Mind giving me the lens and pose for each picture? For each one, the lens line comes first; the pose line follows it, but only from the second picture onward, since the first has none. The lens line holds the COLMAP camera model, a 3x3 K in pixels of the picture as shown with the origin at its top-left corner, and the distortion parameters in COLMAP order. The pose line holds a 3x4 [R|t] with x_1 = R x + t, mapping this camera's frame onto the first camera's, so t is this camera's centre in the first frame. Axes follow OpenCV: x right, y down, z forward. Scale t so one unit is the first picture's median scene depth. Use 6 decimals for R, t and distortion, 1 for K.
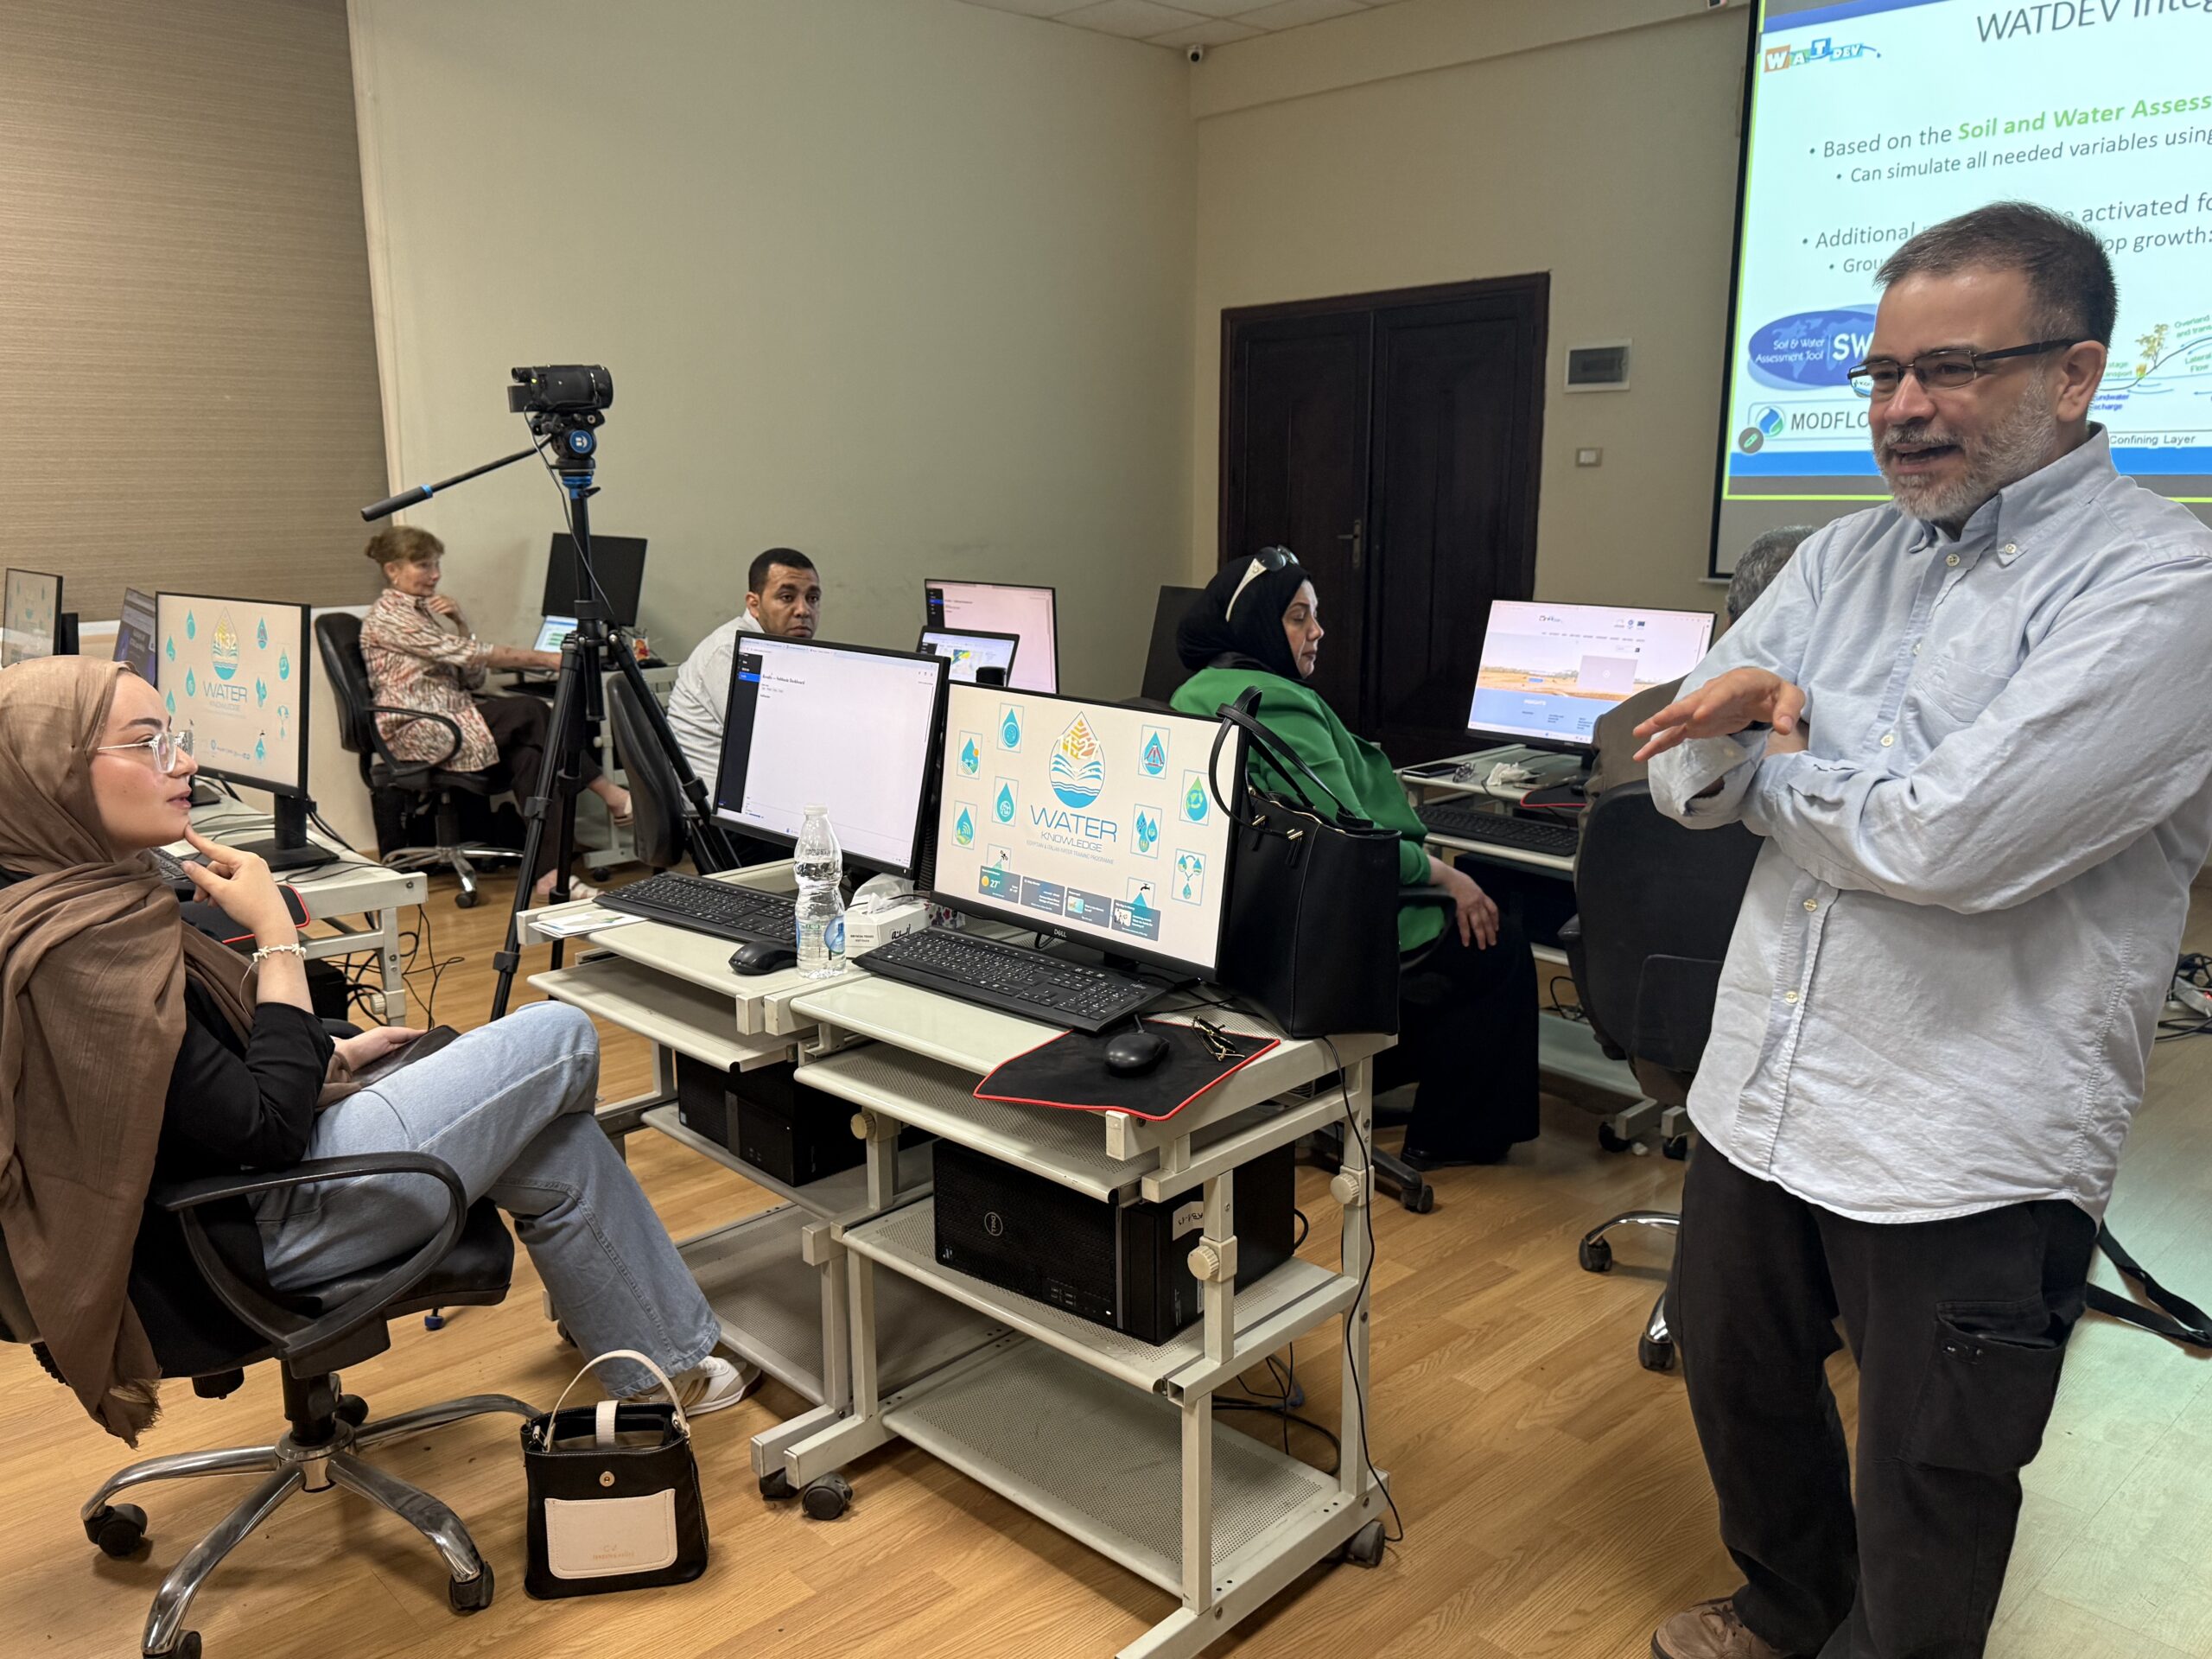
lens RADIAL K [[1745.7, 0, 1101.6], [0, 1745.7, 832.4], [0, 0, 1]] dist [0.033174, -0.013285]
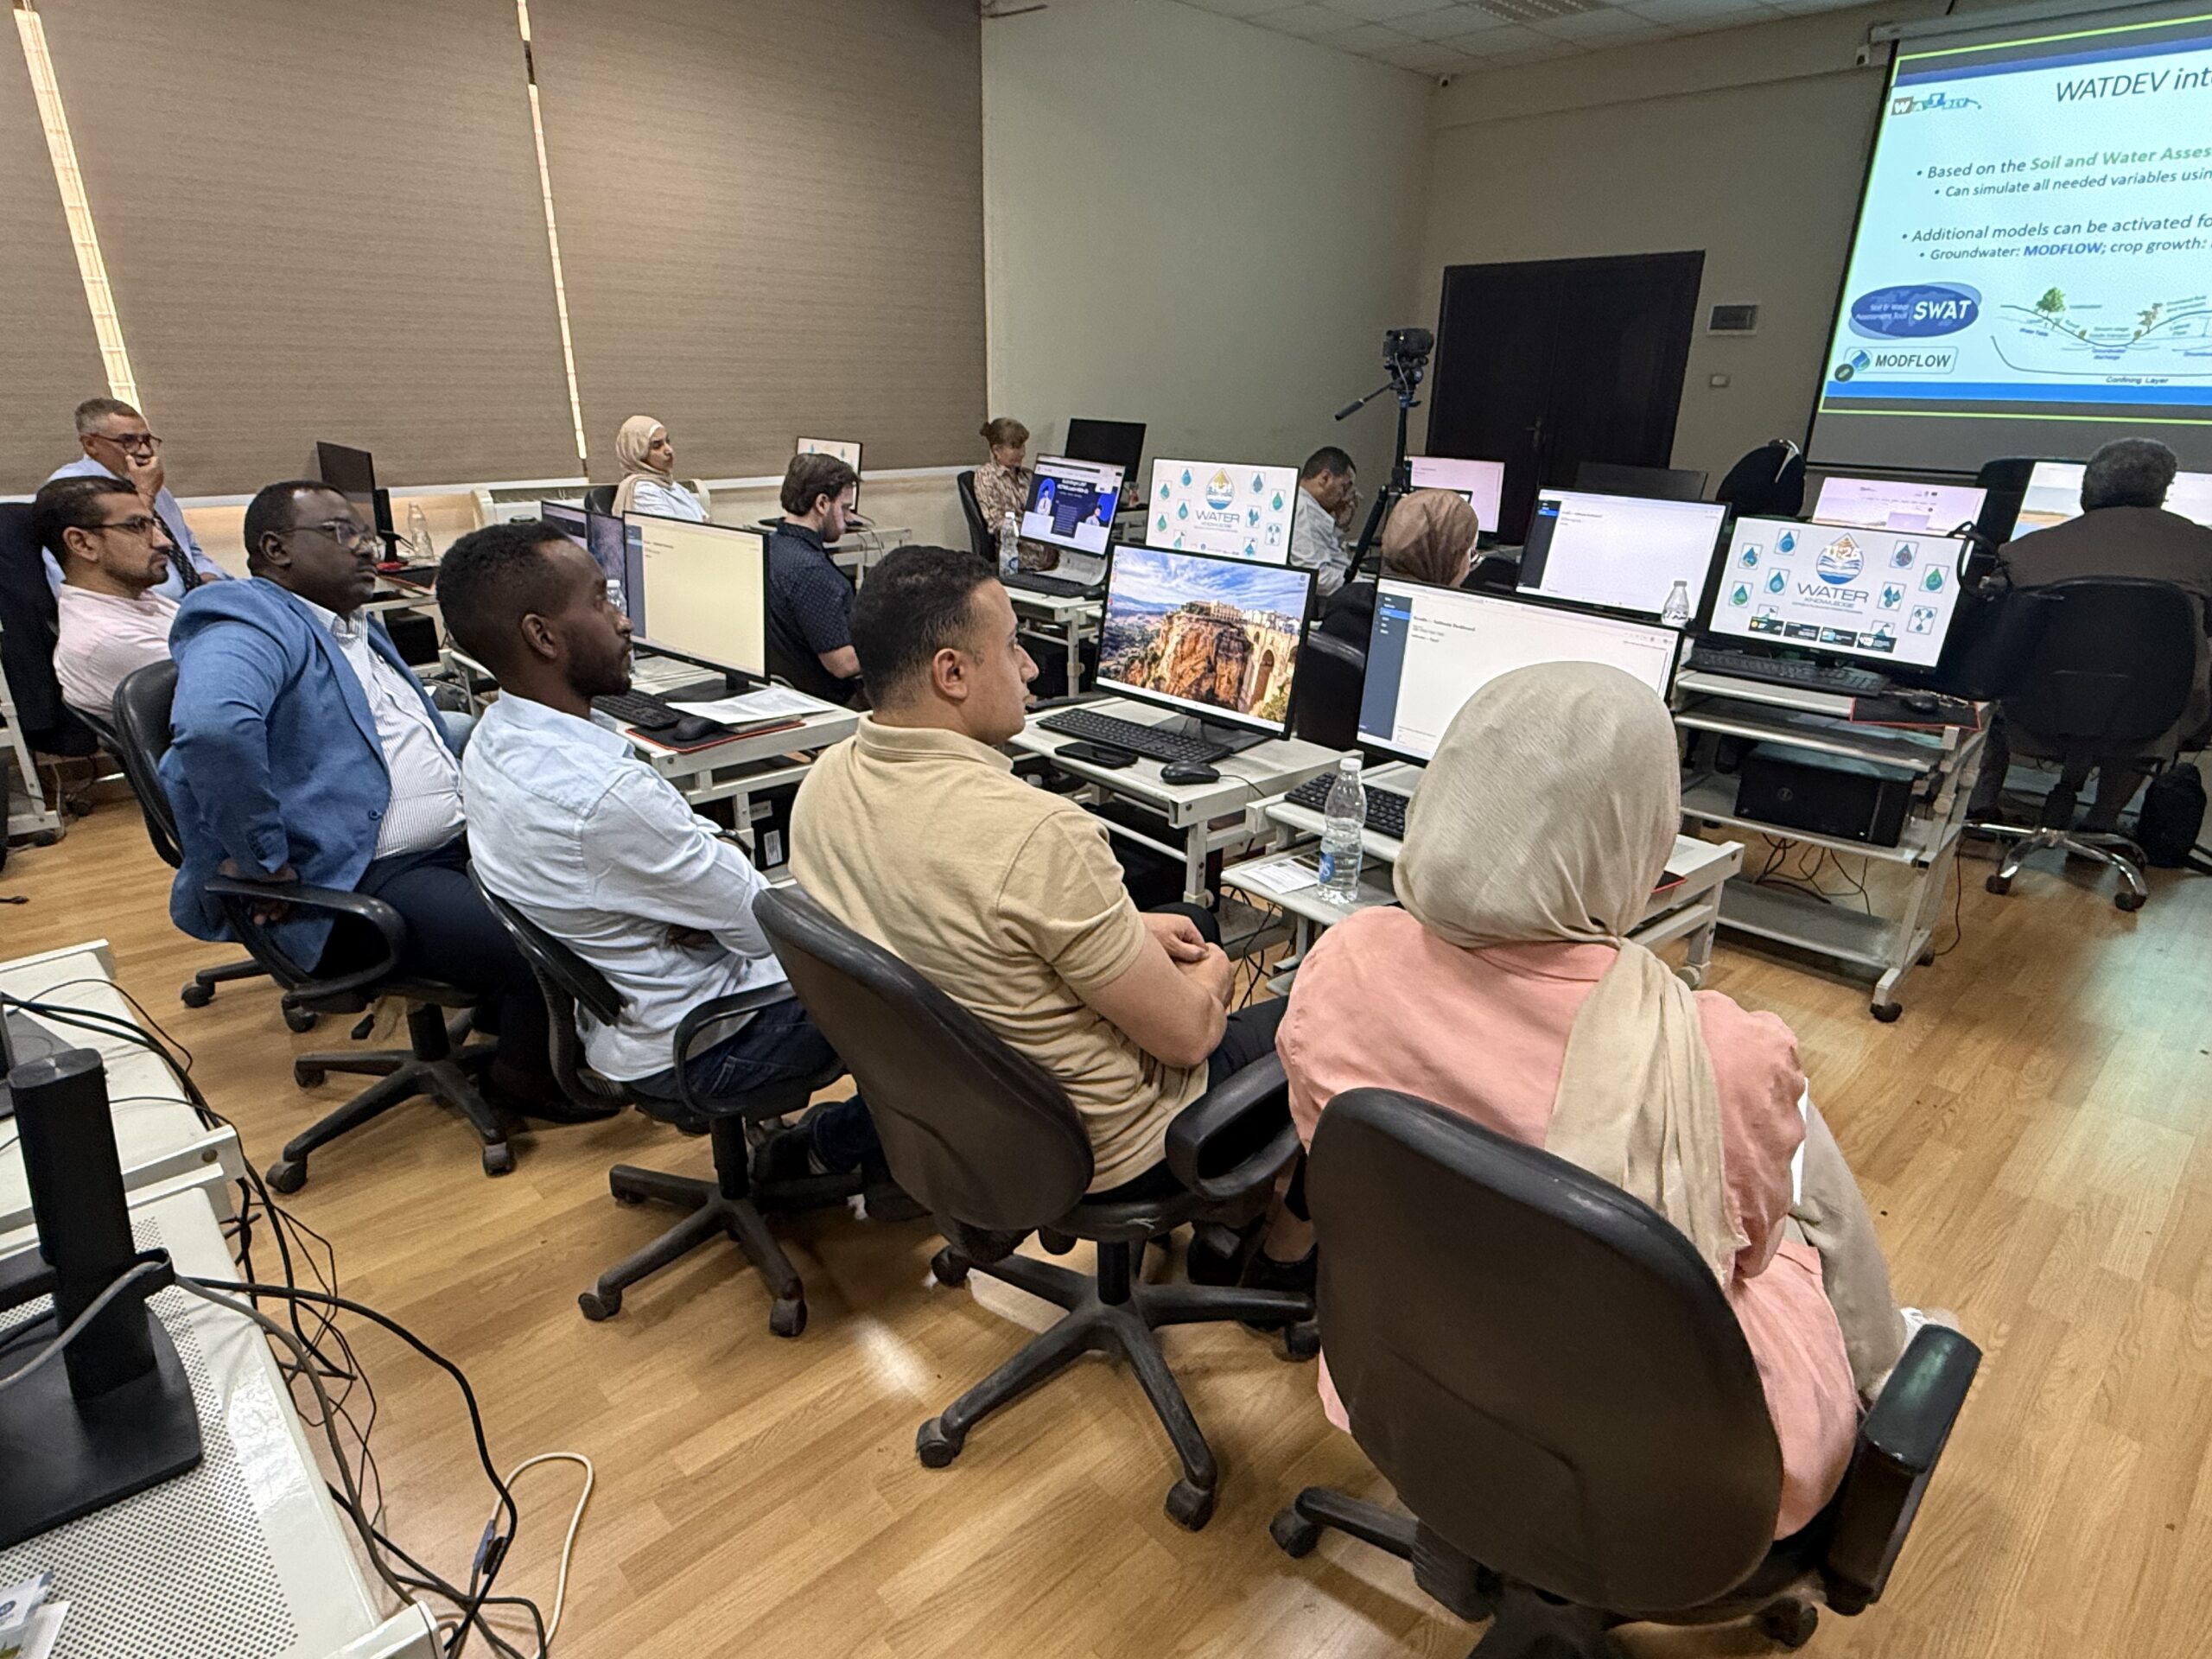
lens RADIAL K [[1229.0, 0, 1105.7], [0, 1229.0, 836.2], [0, 0, 1]] dist [0.008322, 0.001147]
pose [[0.999722, 0.023535, 0.001598, -0.300287], [-0.023490, 0.987050, 0.158683, 0.023032], [0.002157, -0.158676, 0.987328, -0.145887]]
